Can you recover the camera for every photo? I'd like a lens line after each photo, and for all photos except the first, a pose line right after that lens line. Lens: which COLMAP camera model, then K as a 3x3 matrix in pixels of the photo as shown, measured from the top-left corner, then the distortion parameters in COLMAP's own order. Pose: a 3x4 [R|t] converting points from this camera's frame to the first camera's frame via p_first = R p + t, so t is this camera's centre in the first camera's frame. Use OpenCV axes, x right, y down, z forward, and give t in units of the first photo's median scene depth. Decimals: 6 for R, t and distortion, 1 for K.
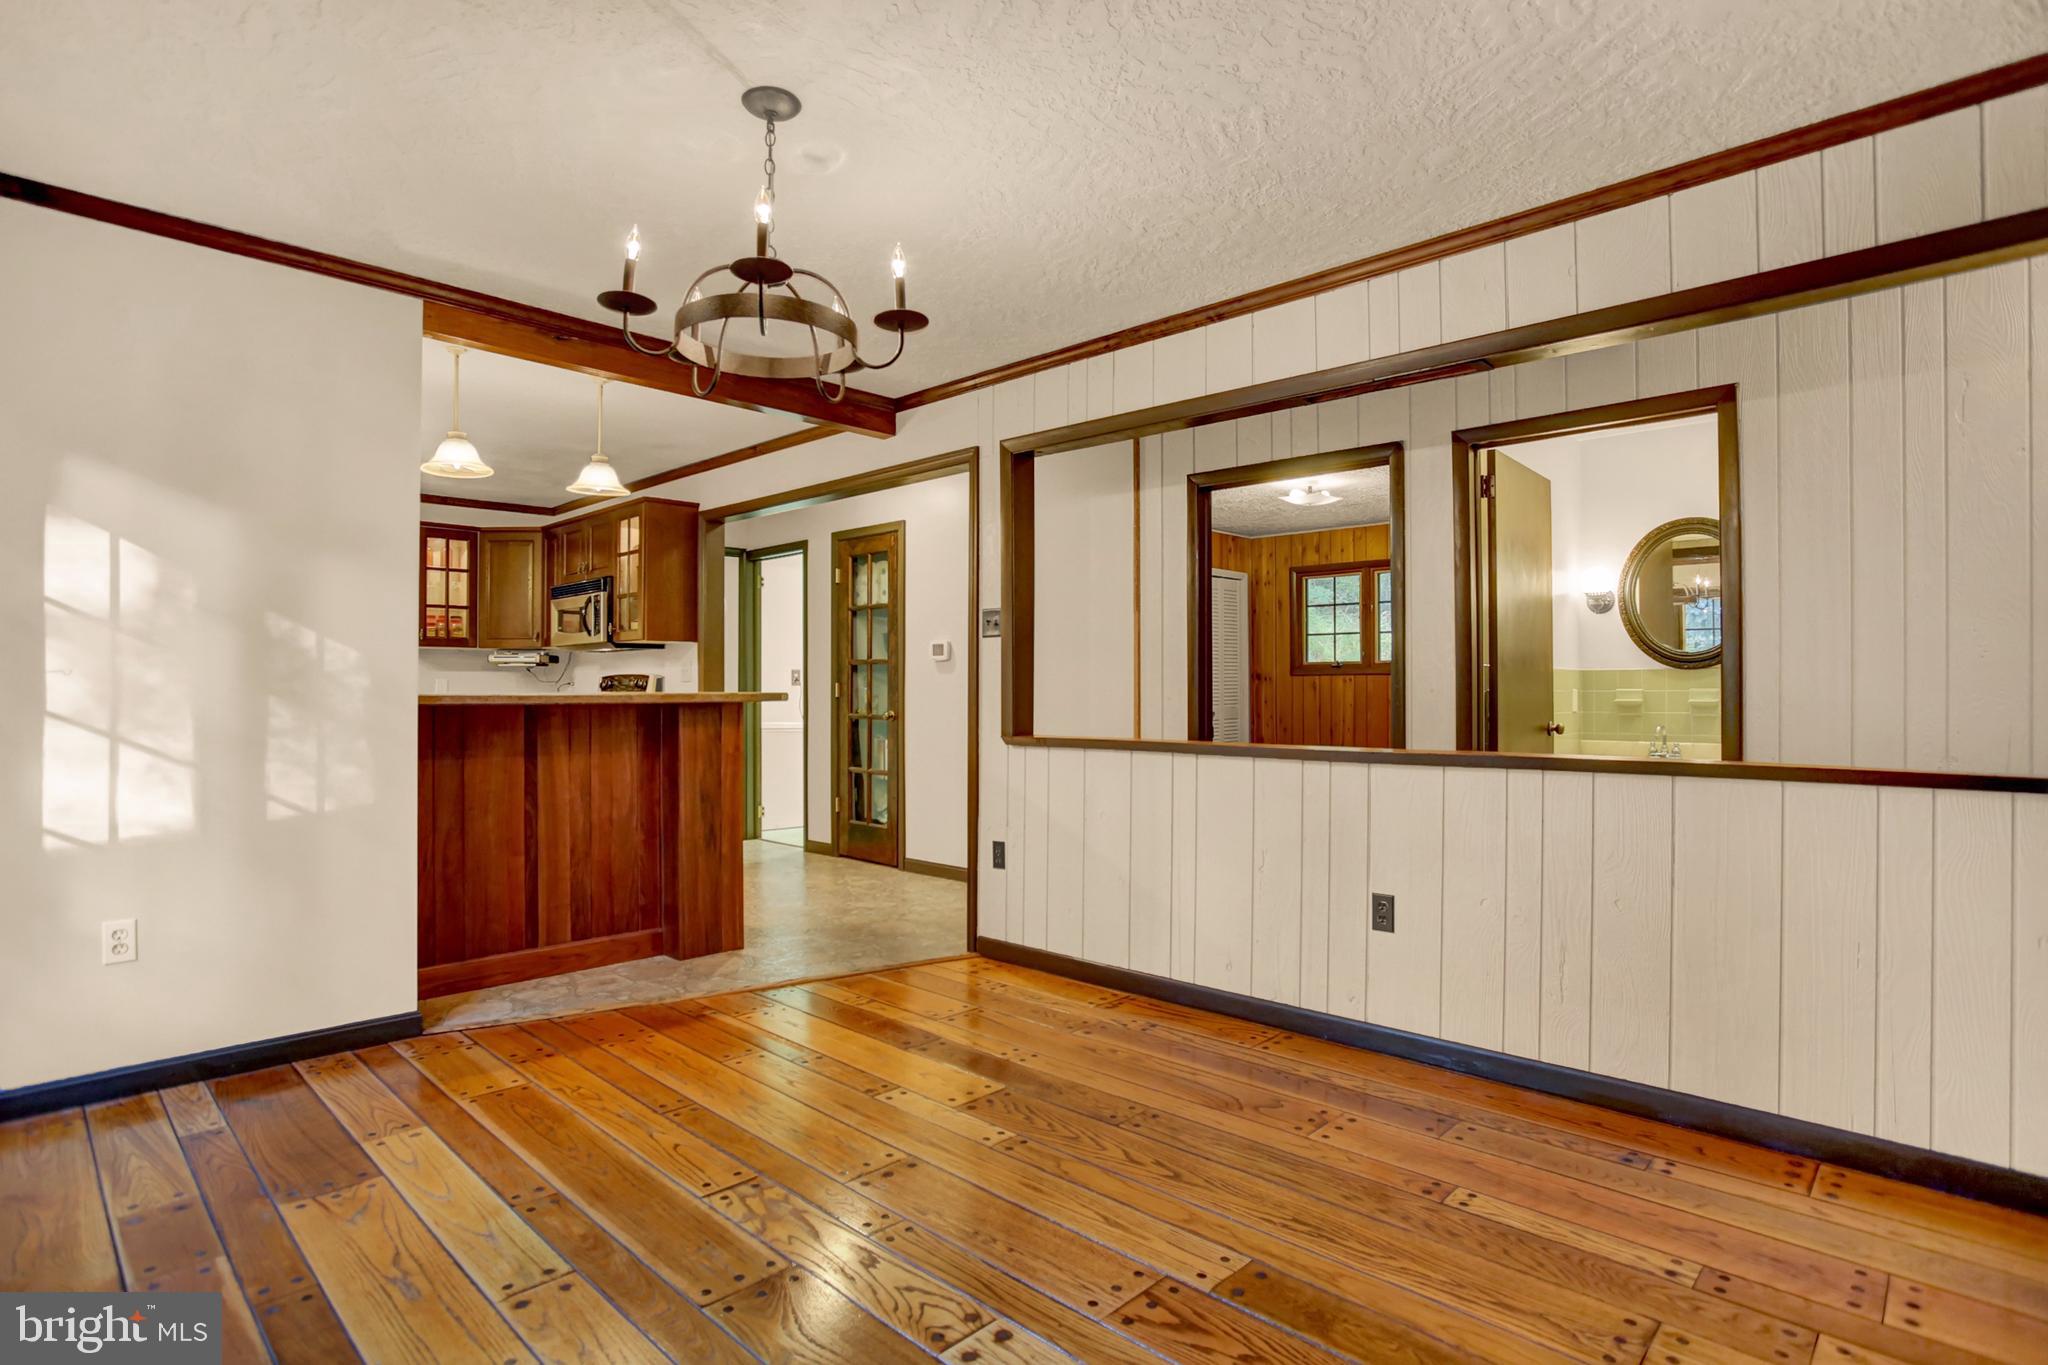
lens RADIAL K [[1062.8, 0, 1024.0], [0, 1062.8, 682.5], [0, 0, 1]] dist [-0.075761, 0.039109]
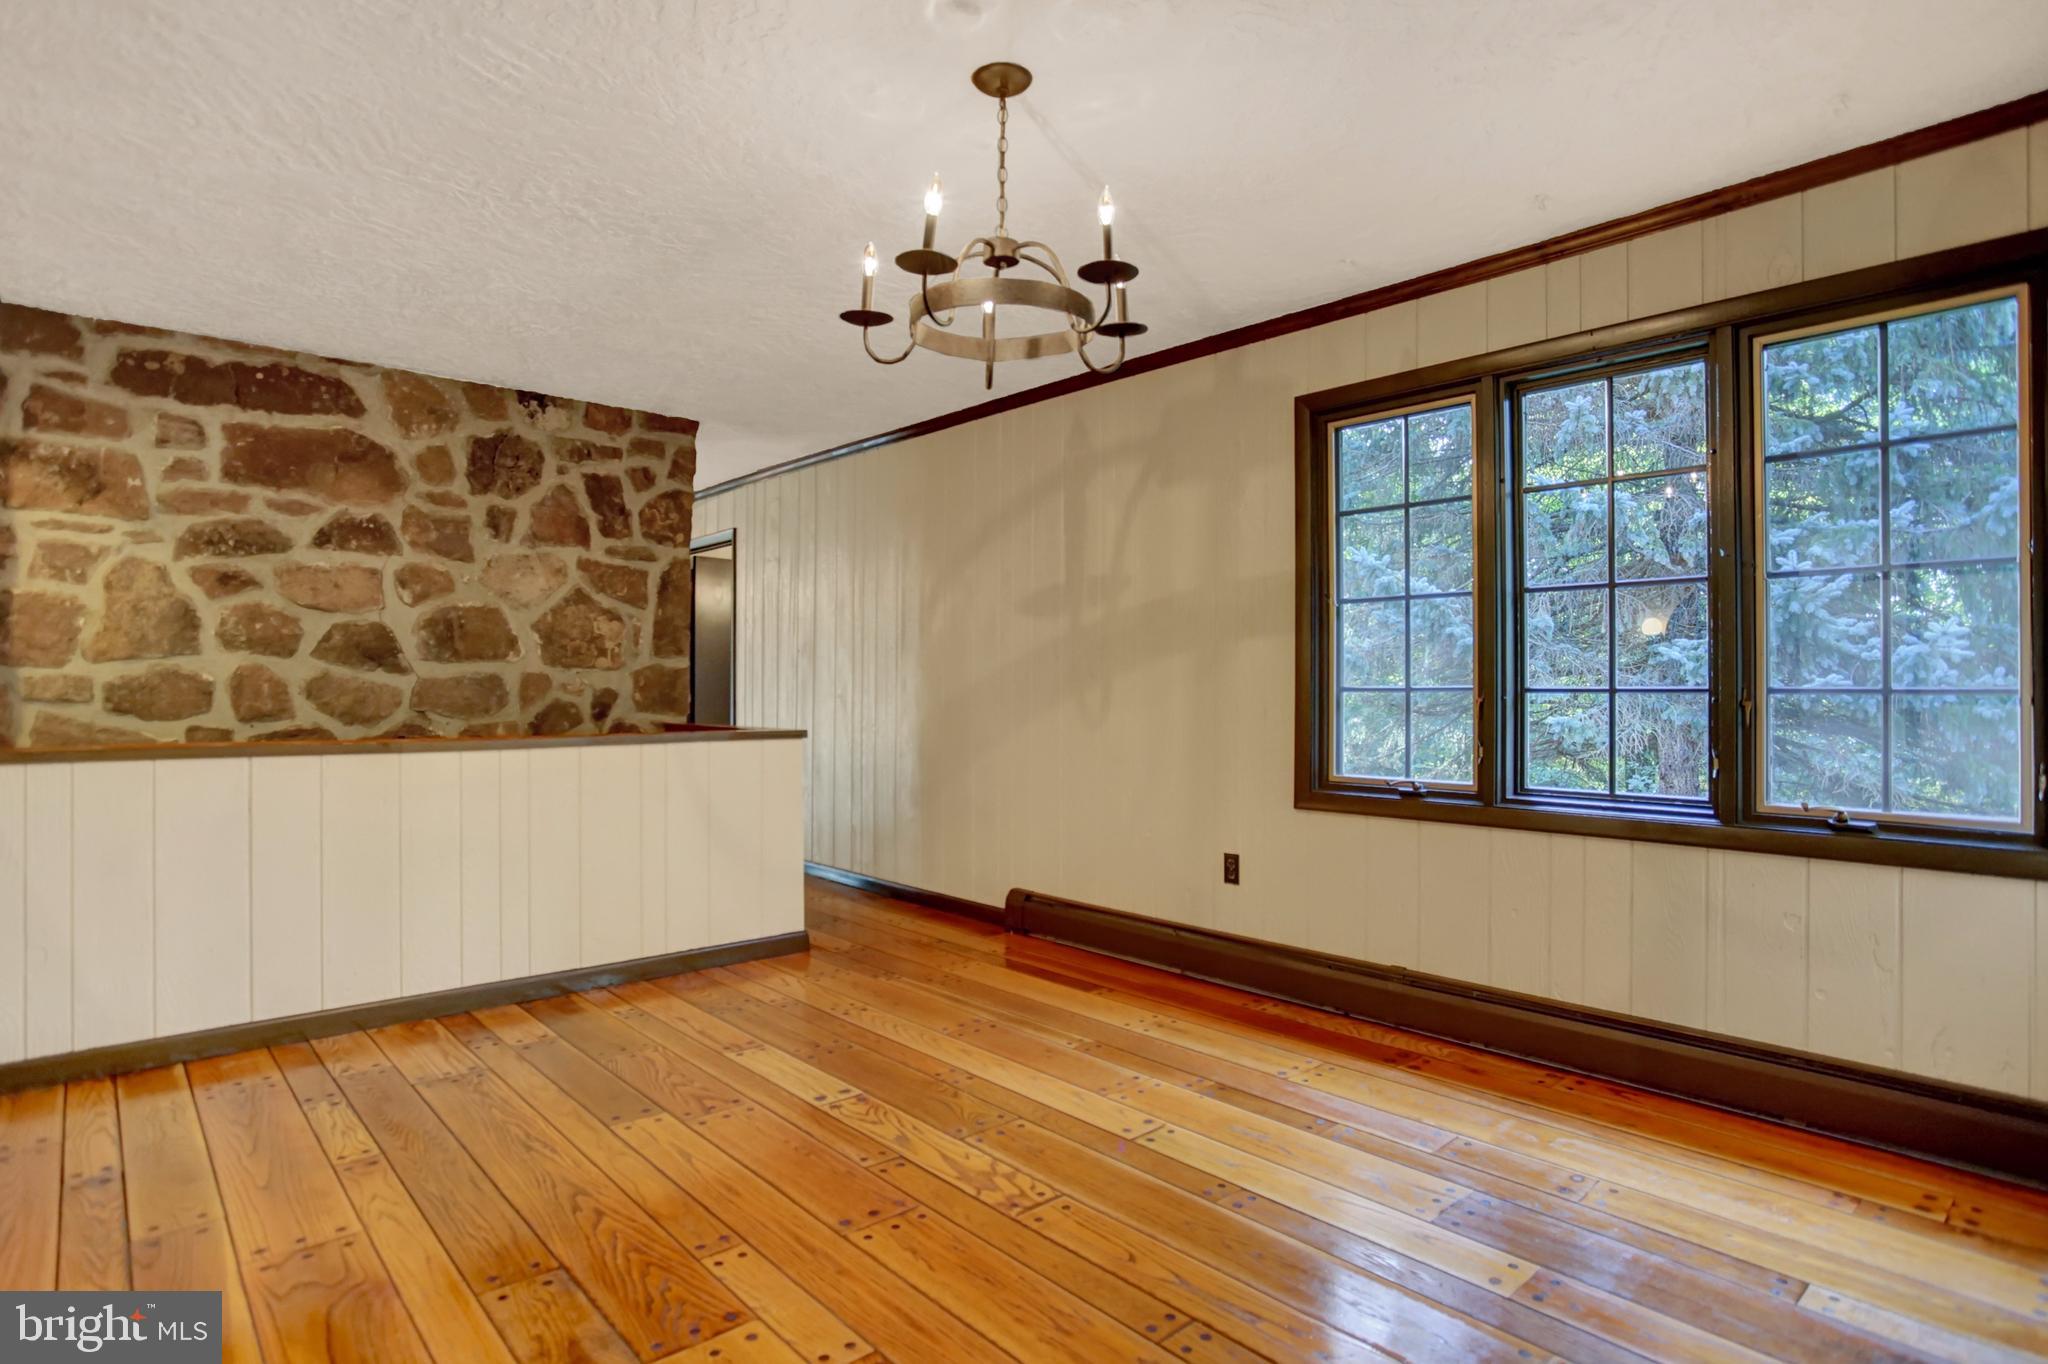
lens RADIAL K [[1071.5, 0, 993.2], [0, 1071.5, 685.1], [0, 0, 1]] dist [-0.000756, 0.000226]
pose [[-0.995402, -0.001854, 0.095767, -0.238468], [-0.002918, 0.999936, -0.010975, 0.013274], [-0.095740, -0.011204, -0.995343, 1.425936]]
